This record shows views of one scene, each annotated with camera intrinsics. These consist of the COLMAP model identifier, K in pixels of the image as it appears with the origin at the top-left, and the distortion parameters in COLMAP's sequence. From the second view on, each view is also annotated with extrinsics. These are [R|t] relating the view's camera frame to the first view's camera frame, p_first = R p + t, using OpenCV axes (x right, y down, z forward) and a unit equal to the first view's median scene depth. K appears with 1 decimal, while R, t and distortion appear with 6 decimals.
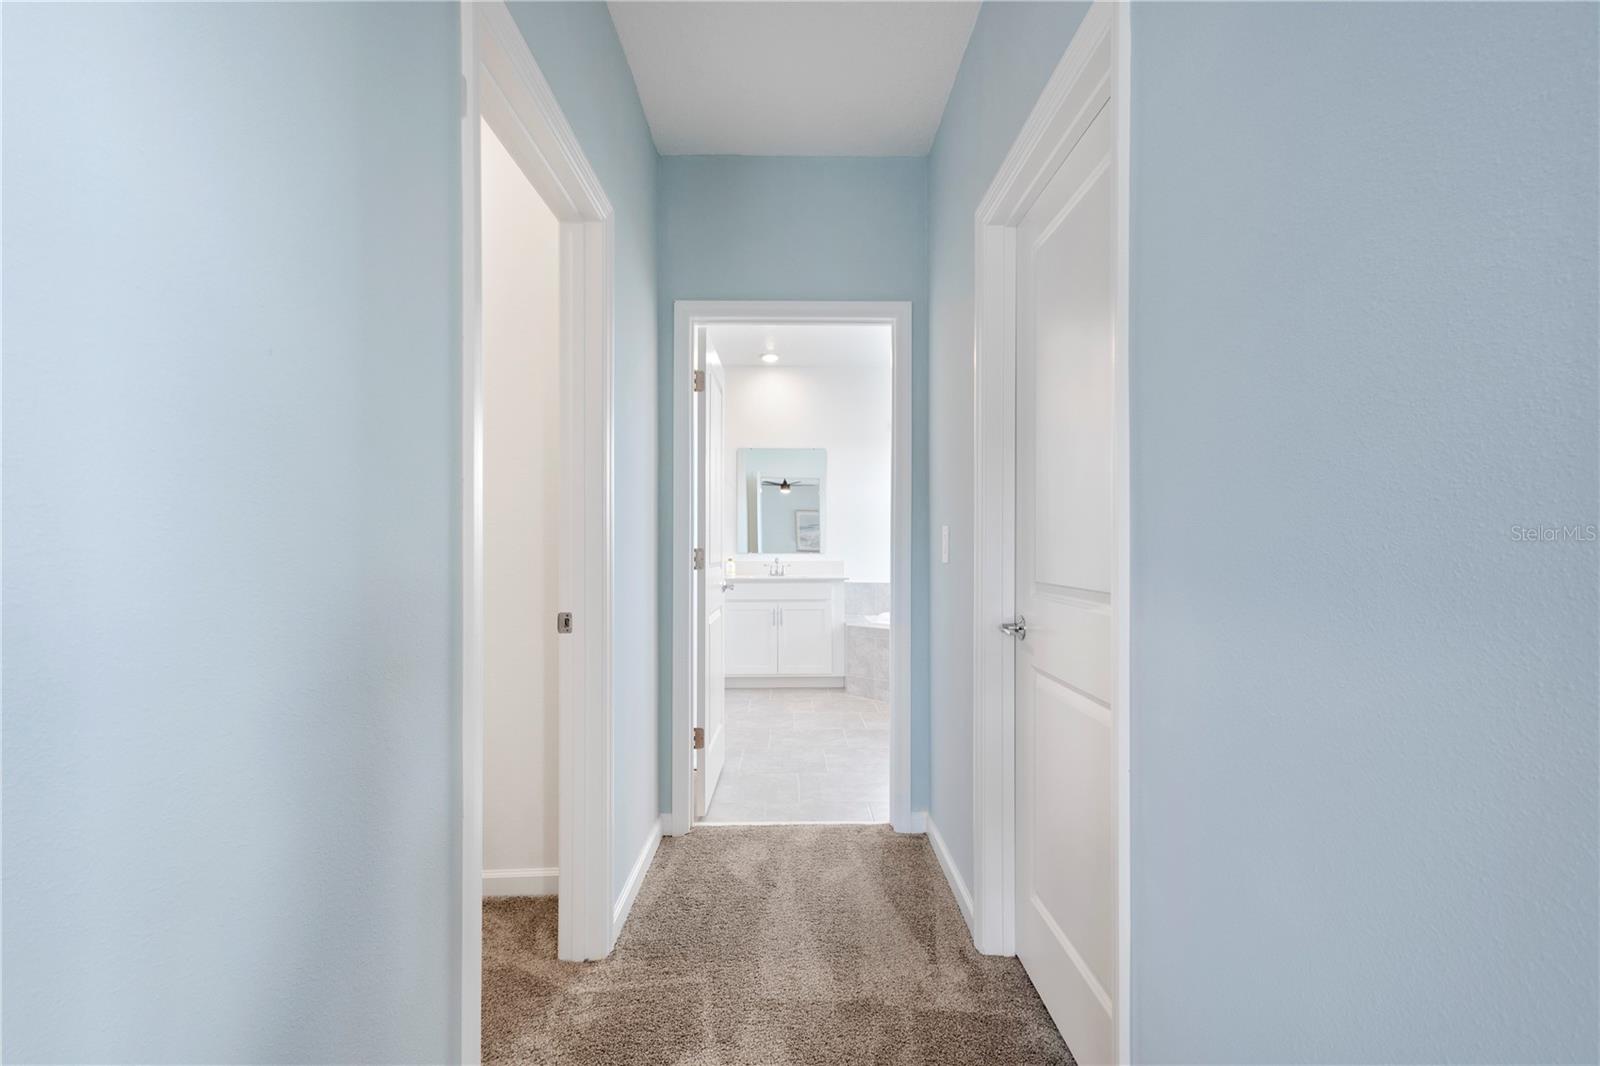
lens RADIAL K [[743.6, 0, 803.4], [0, 743.6, 541.9], [0, 0, 1]] dist [0.010346, -0.000565]
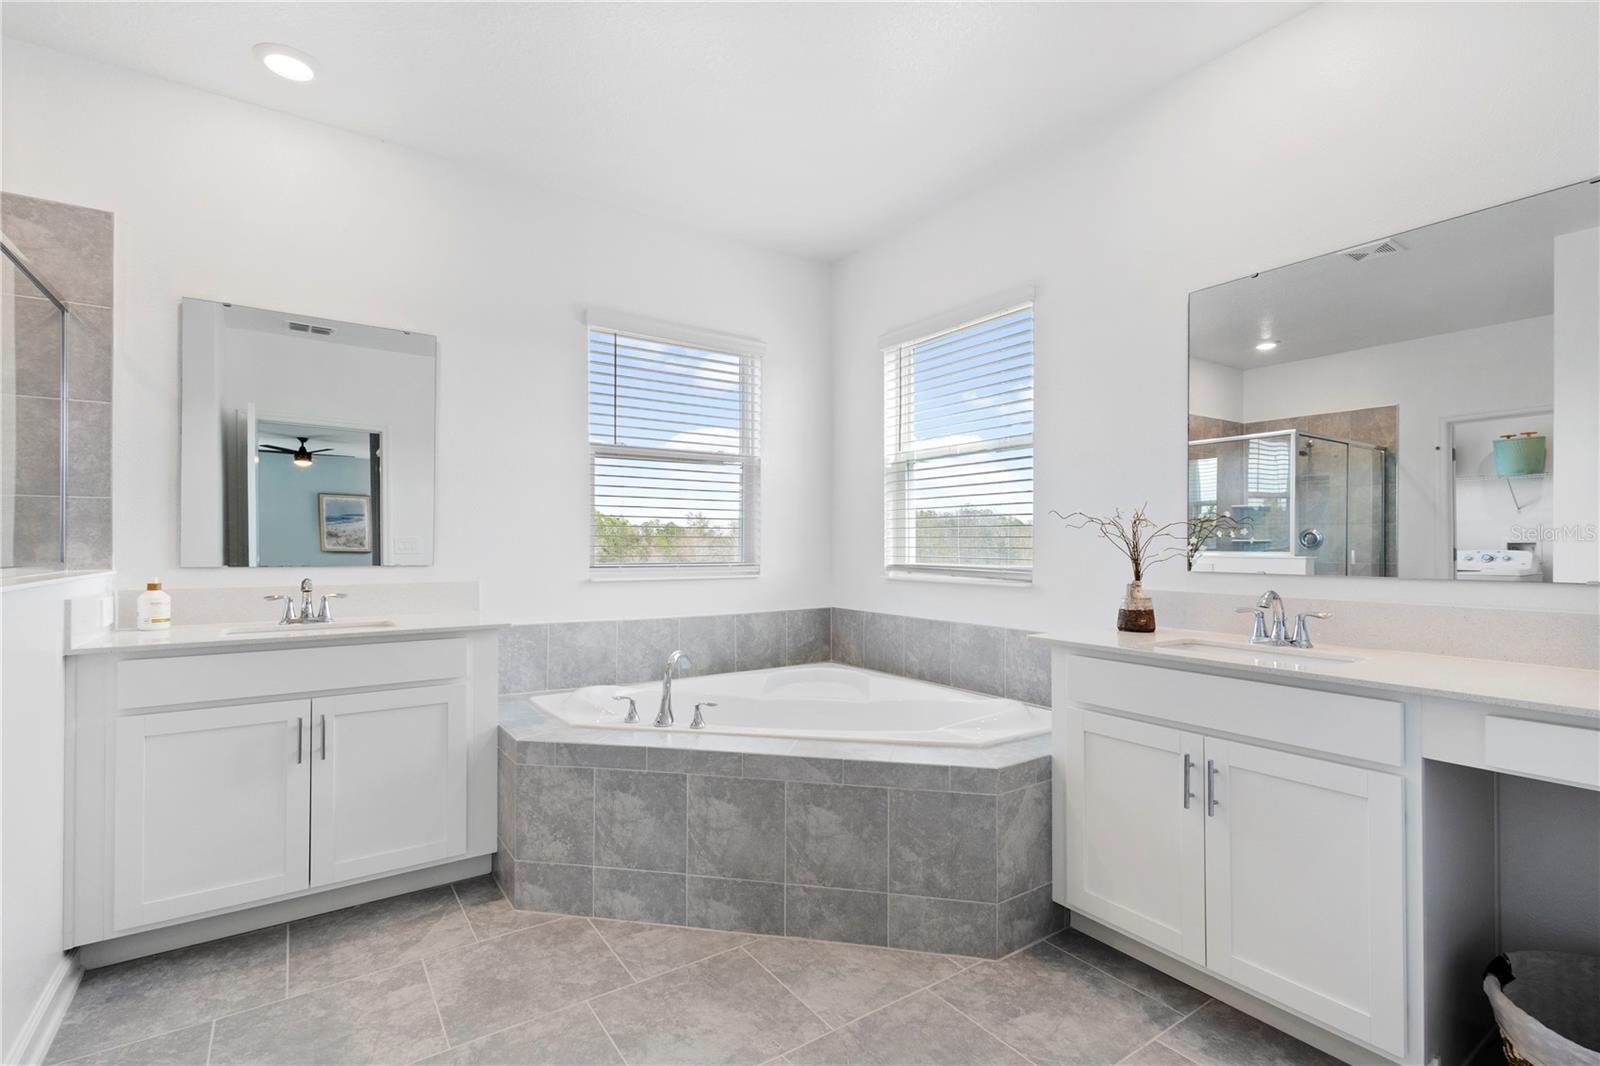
lens RADIAL K [[727.7, 0, 804.4], [0, 727.7, 537.7], [0, 0, 1]] dist [0.008491, -0.000276]
pose [[0.832814, 0.006032, 0.553520, -0.030648], [-0.004501, 0.999981, -0.004125, -0.000535], [-0.553535, 0.000944, 0.832826, 0.528298]]
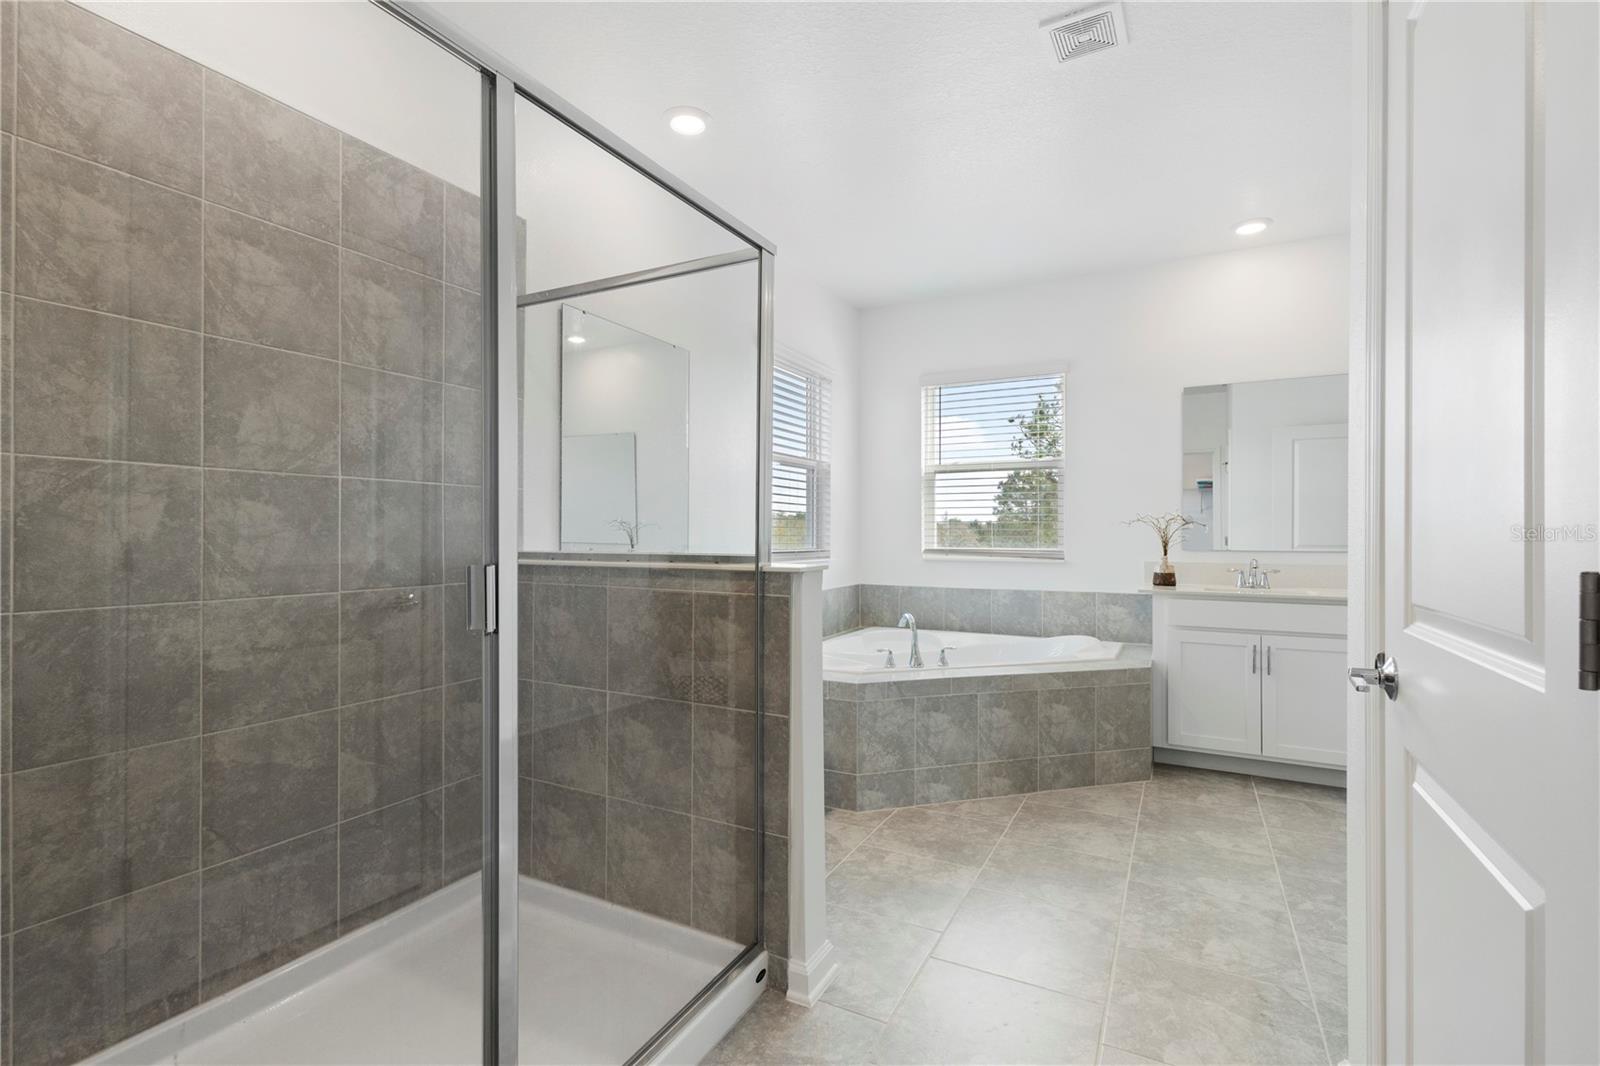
lens RADIAL K [[738.4, 0, 788.1], [0, 738.4, 535.8], [0, 0, 1]] dist [0.012316, -0.000207]
pose [[0.488339, -0.001068, 0.872653, -0.403272], [-0.006397, 0.999968, 0.004804, 0.001537], [-0.872631, -0.007929, 0.488316, 0.722708]]
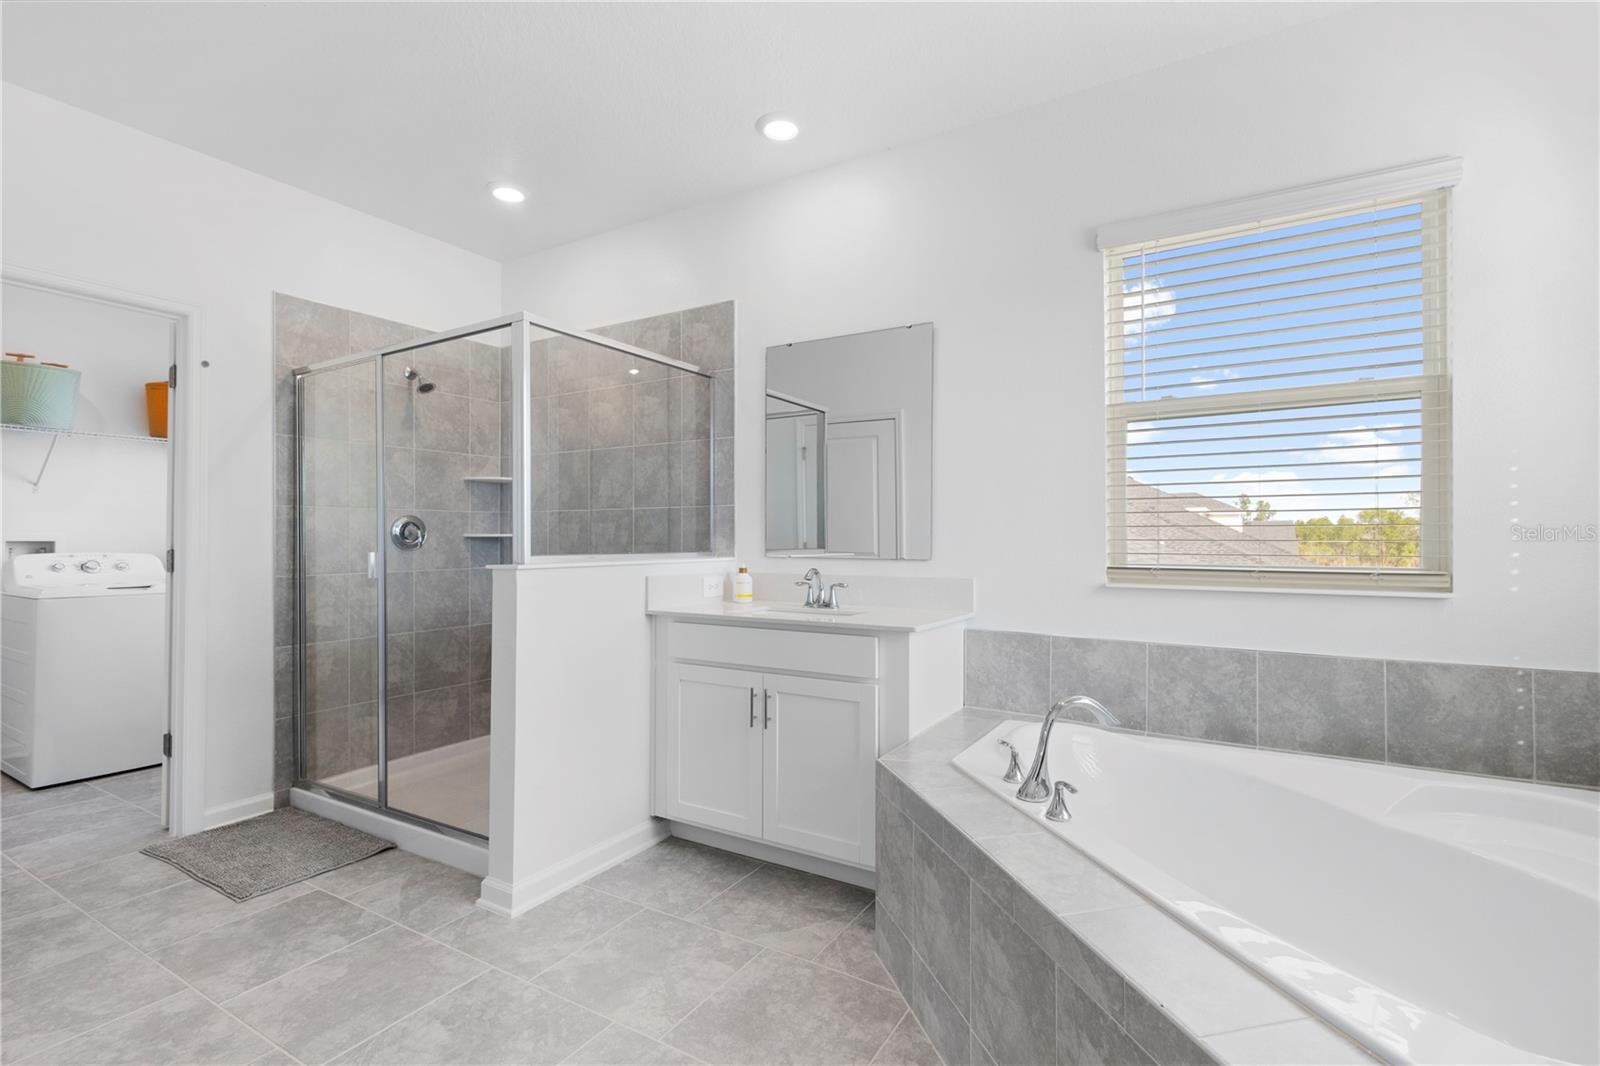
lens RADIAL K [[727.7, 0, 804.4], [0, 727.7, 537.7], [0, 0, 1]] dist [0.008491, -0.000276]
pose [[0.854335, -0.001934, -0.519719, 0.200511], [0.003556, 0.999991, 0.002125, 0.001213], [0.519710, -0.003664, 0.854335, 0.624986]]
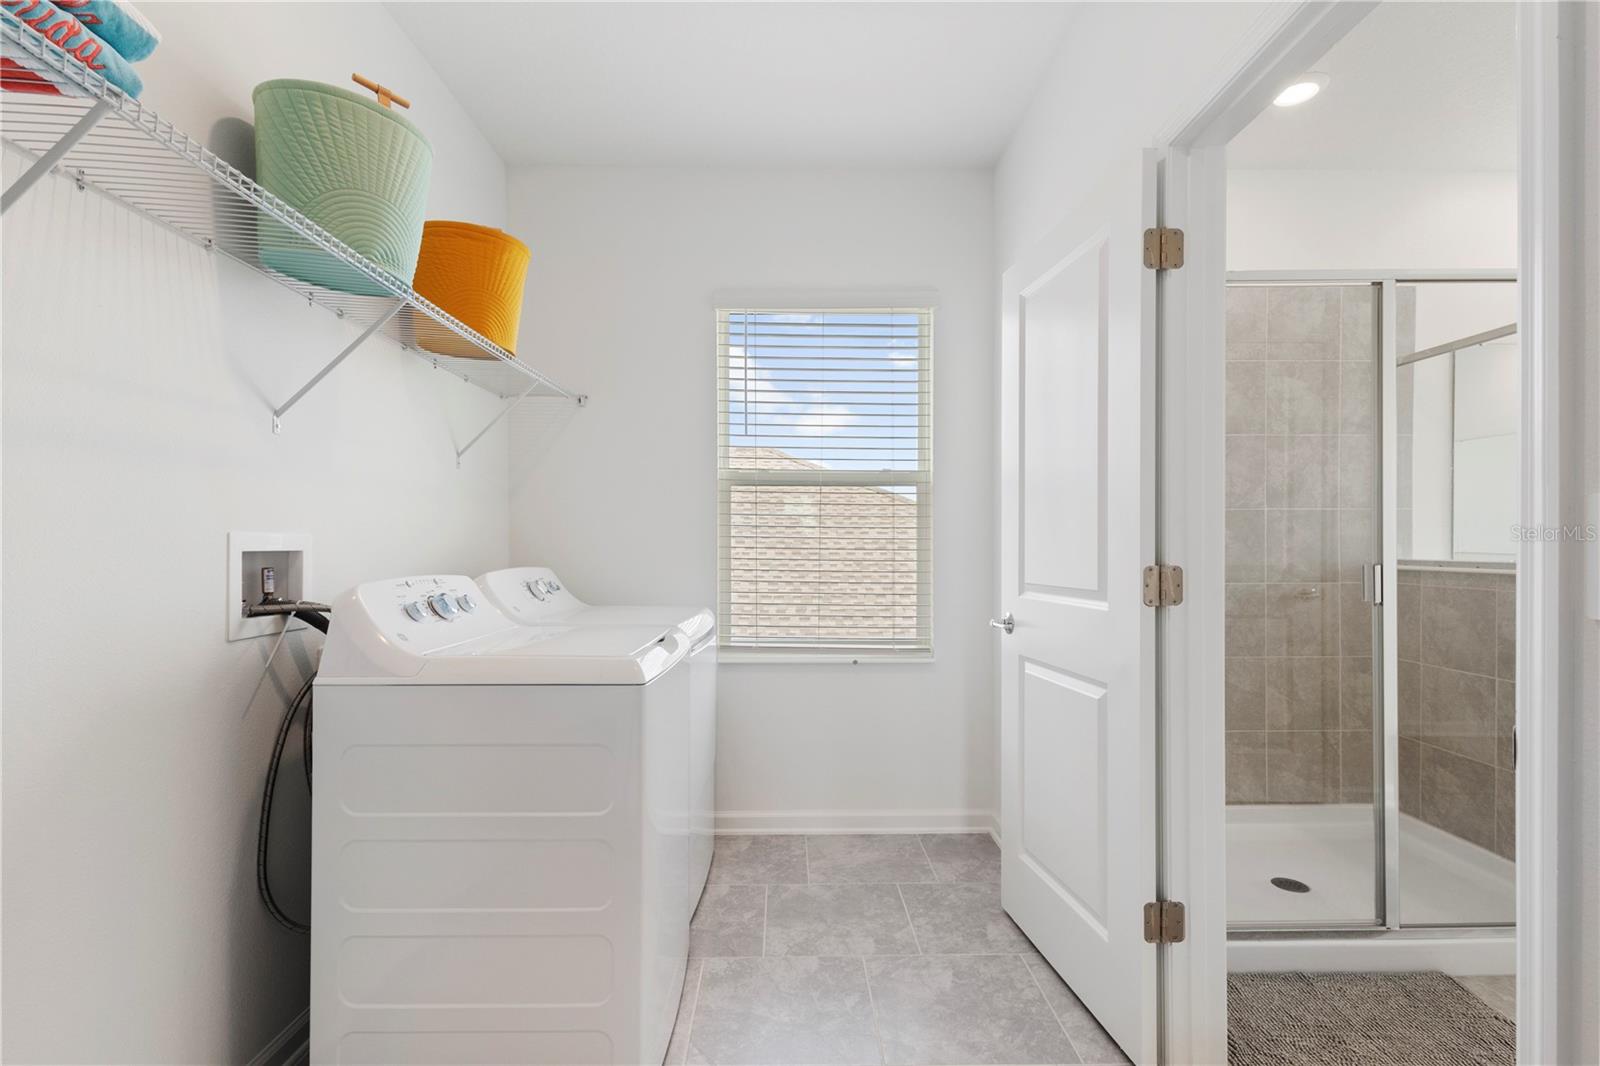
lens RADIAL K [[743.6, 0, 803.4], [0, 743.6, 541.9], [0, 0, 1]] dist [0.010346, -0.000565]
pose [[0.999858, -0.000270, 0.016845, -0.535528], [0.000186, 0.999988, 0.004985, -0.001540], [-0.016846, -0.004981, 0.999846, 0.554087]]
